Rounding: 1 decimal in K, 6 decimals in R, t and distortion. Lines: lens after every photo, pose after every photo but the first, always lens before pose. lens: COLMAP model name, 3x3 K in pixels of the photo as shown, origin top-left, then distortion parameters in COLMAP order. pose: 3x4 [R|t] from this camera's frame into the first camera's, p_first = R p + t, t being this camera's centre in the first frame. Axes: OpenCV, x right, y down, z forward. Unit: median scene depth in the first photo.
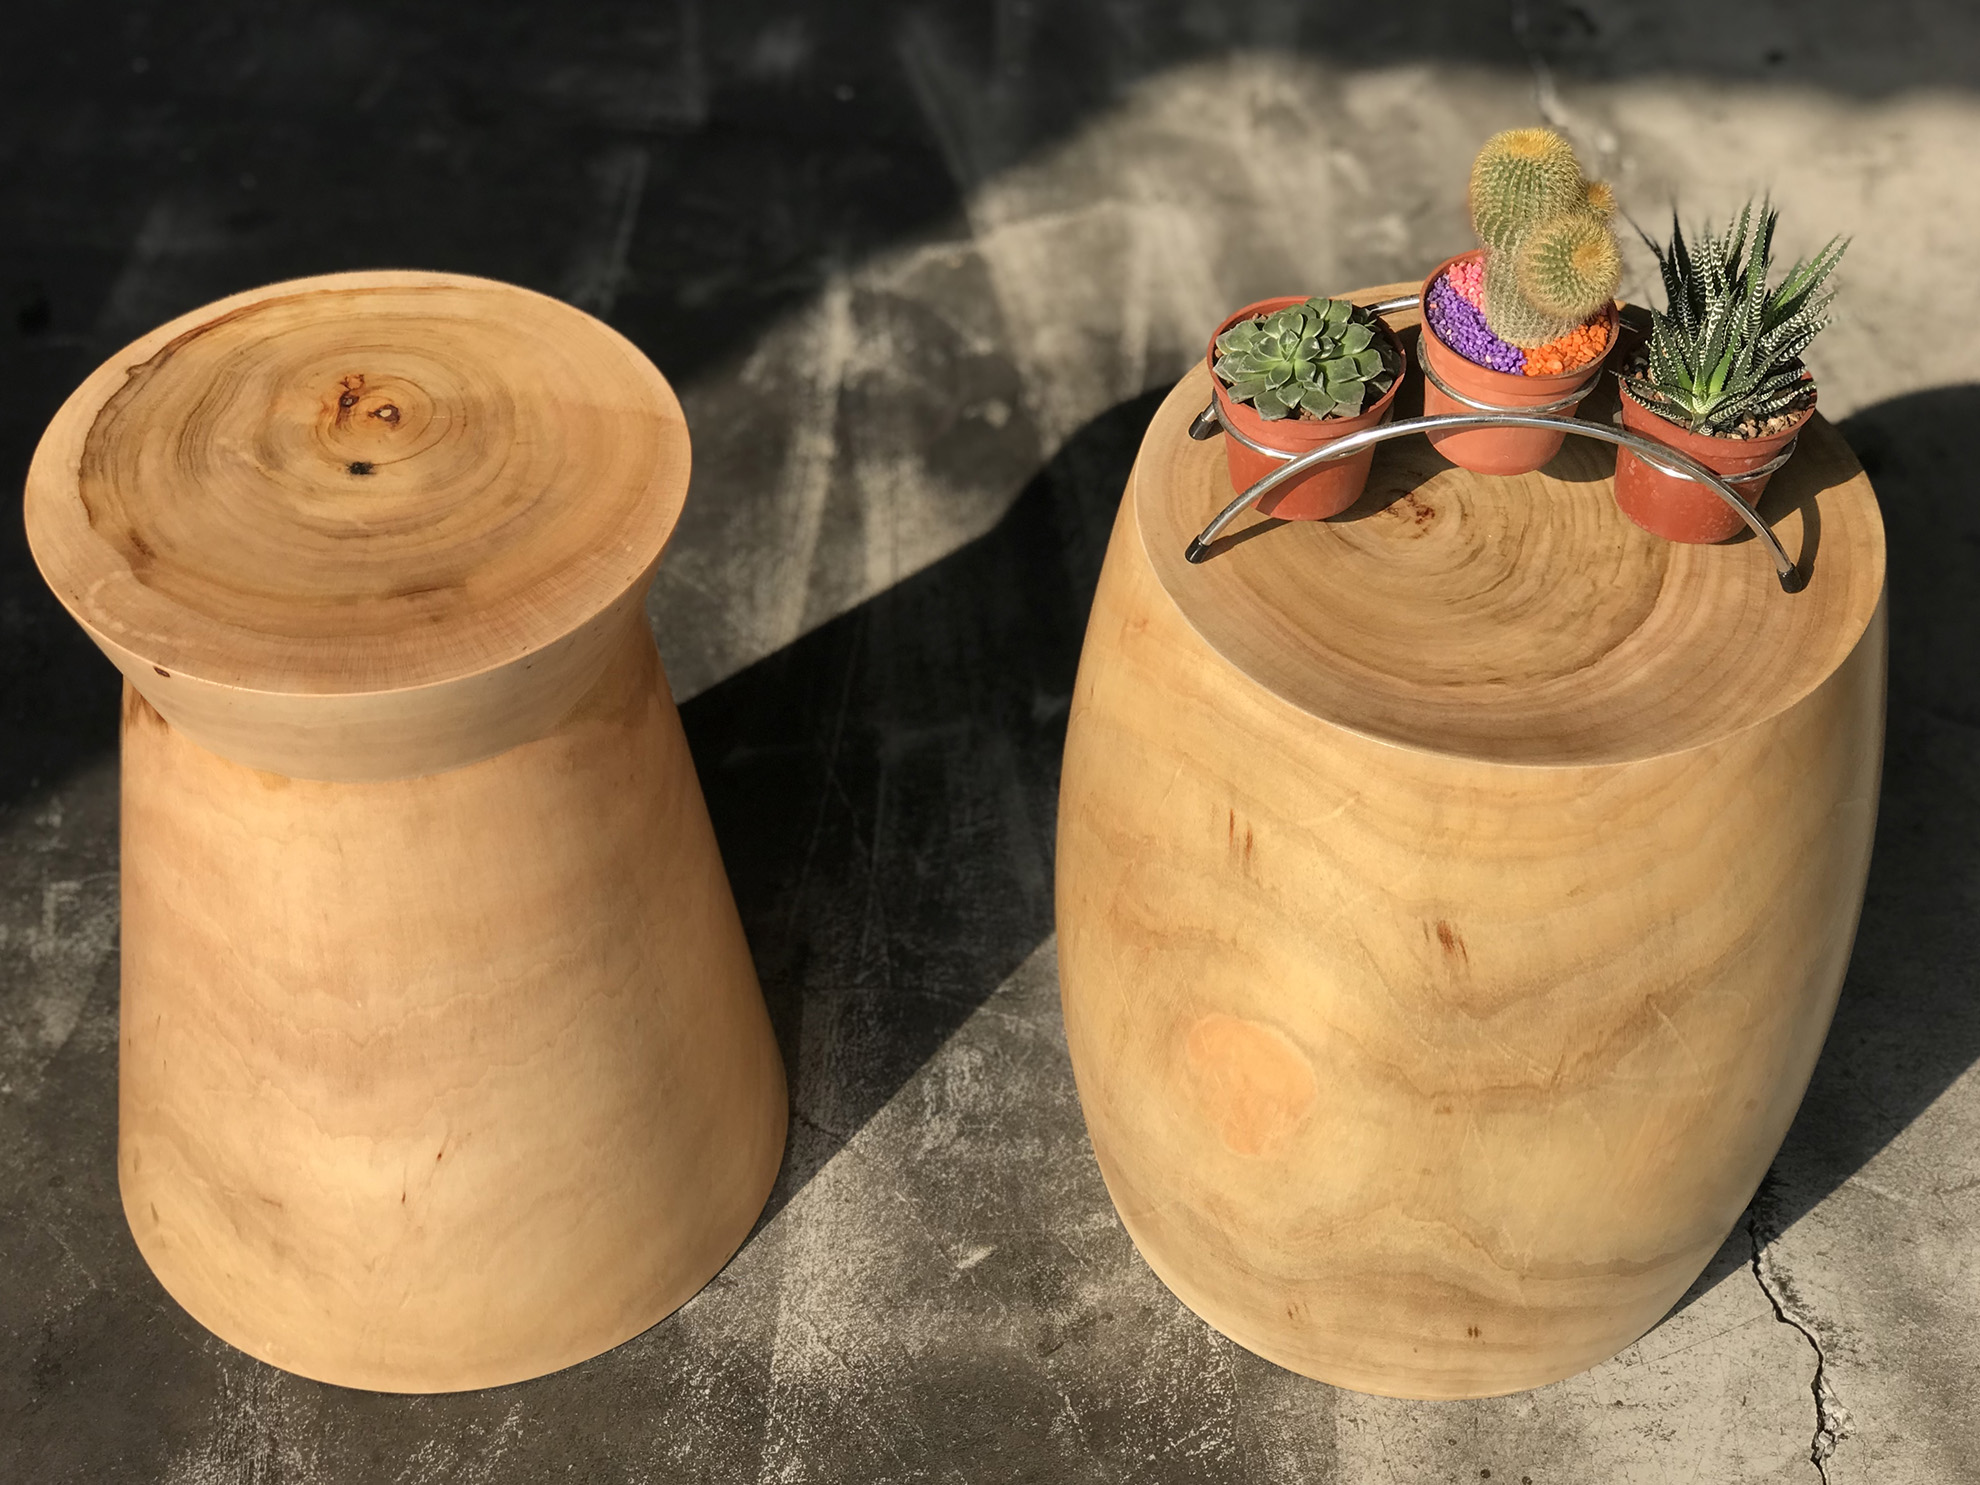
lens RADIAL K [[3227.4, 0, 944.3], [0, 3227.4, 840.5], [0, 0, 1]] dist [0.021444, 0.000000]
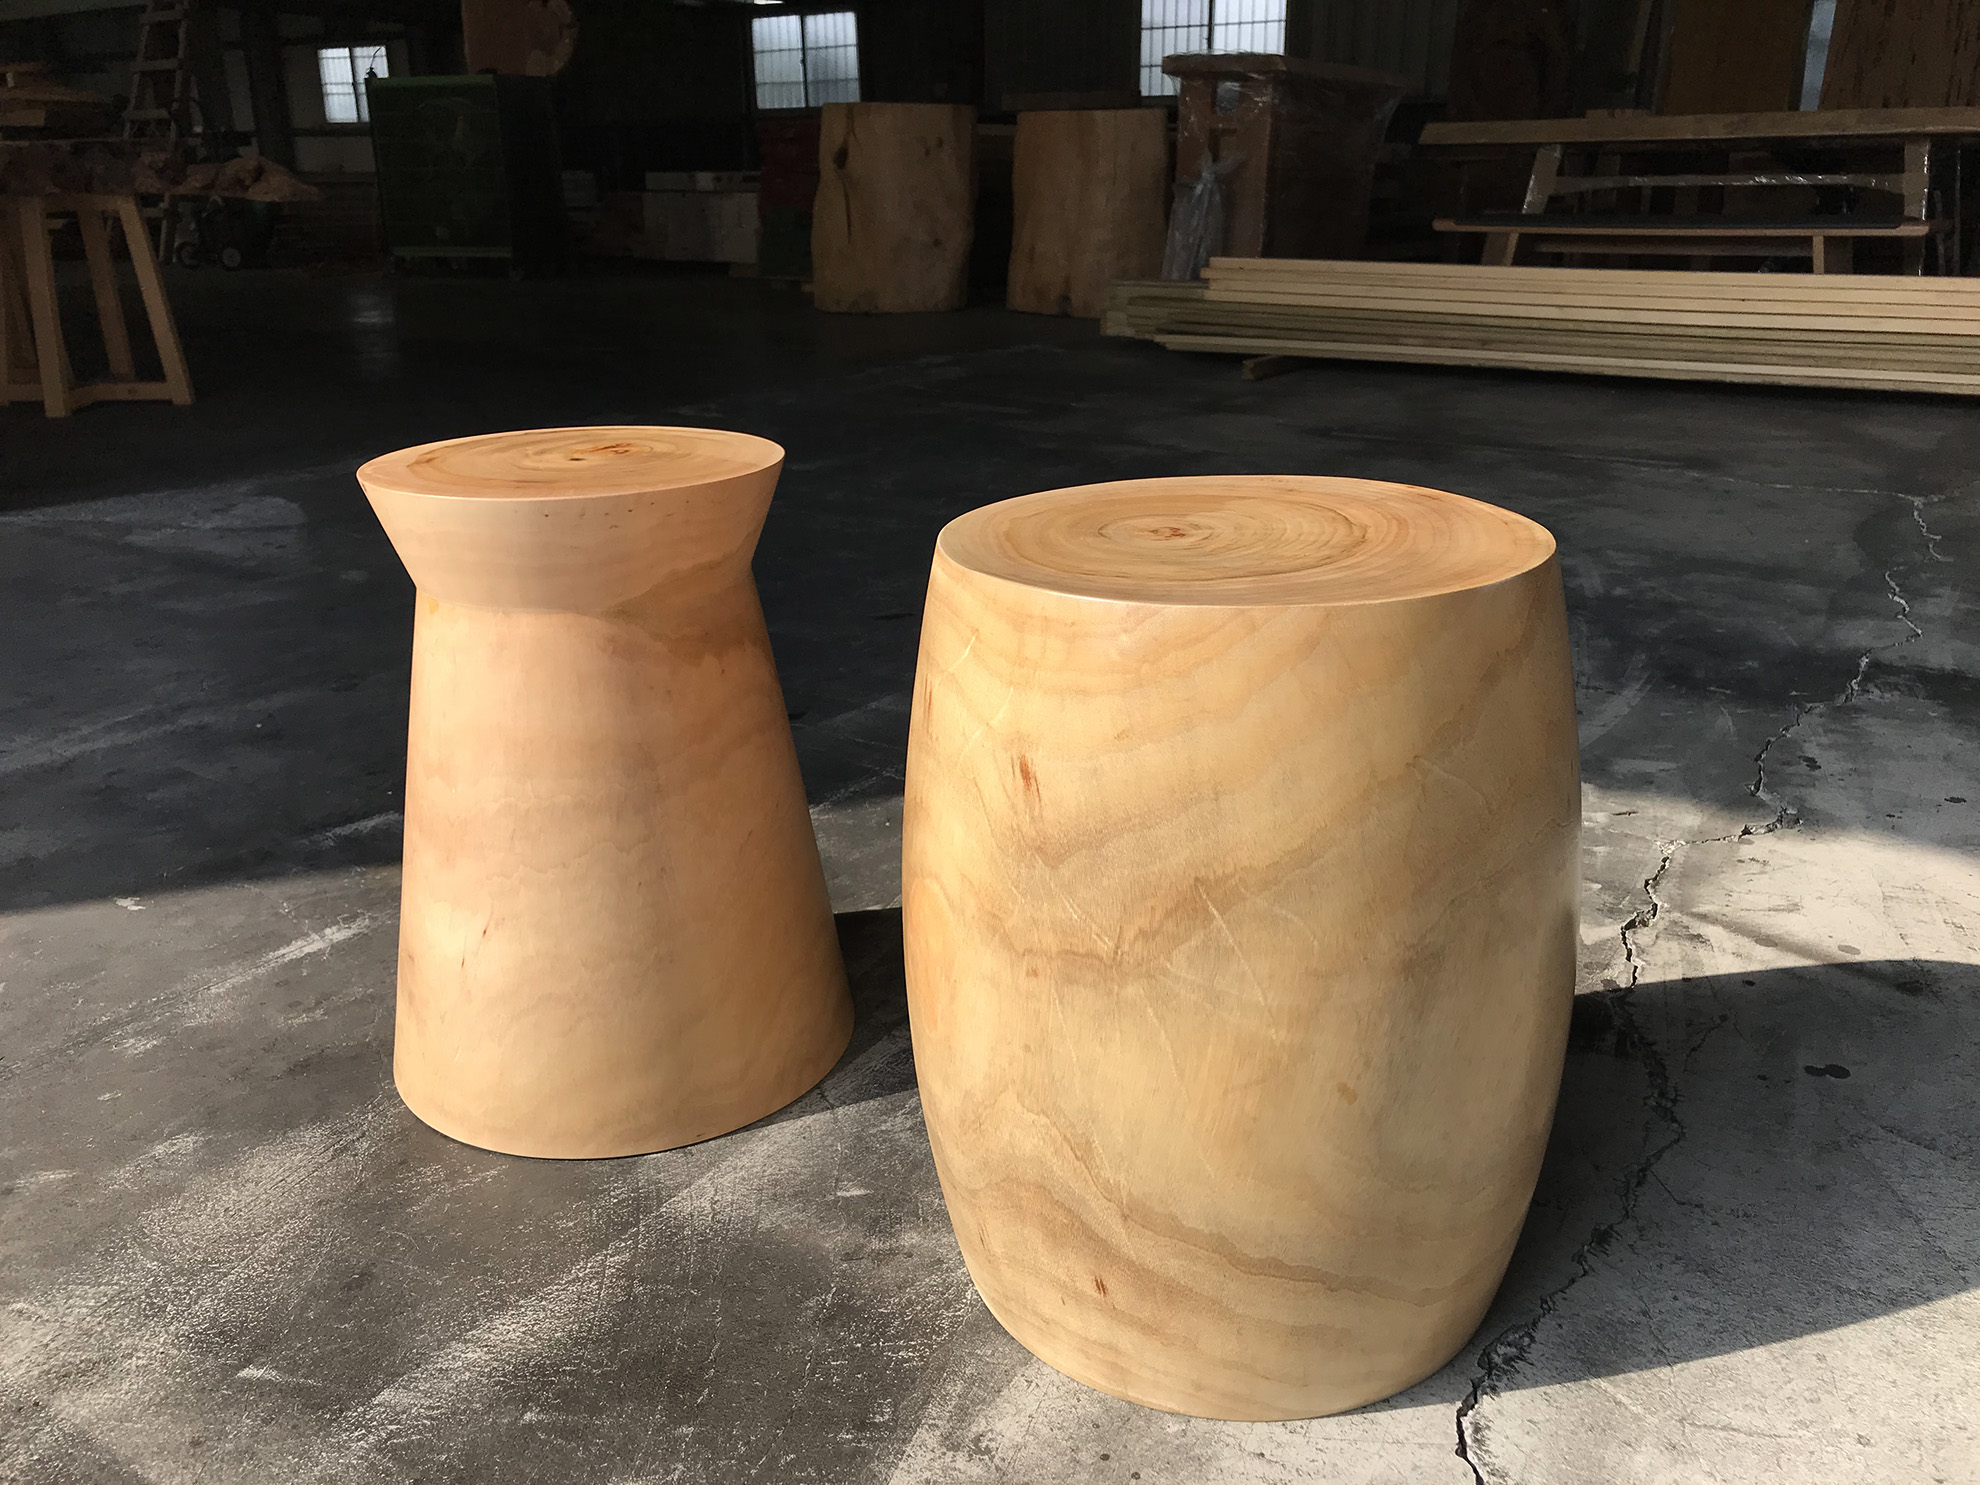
lens RADIAL K [[1618.6, 0, 985.2], [0, 1618.6, 762.3], [0, 0, 1]] dist [0.035802, -0.045506]
pose [[0.863434, 0.156339, -0.479625, 0.383108], [-0.351098, 0.868941, -0.348816, 0.213094], [0.362232, 0.469575, 0.805163, 0.480779]]
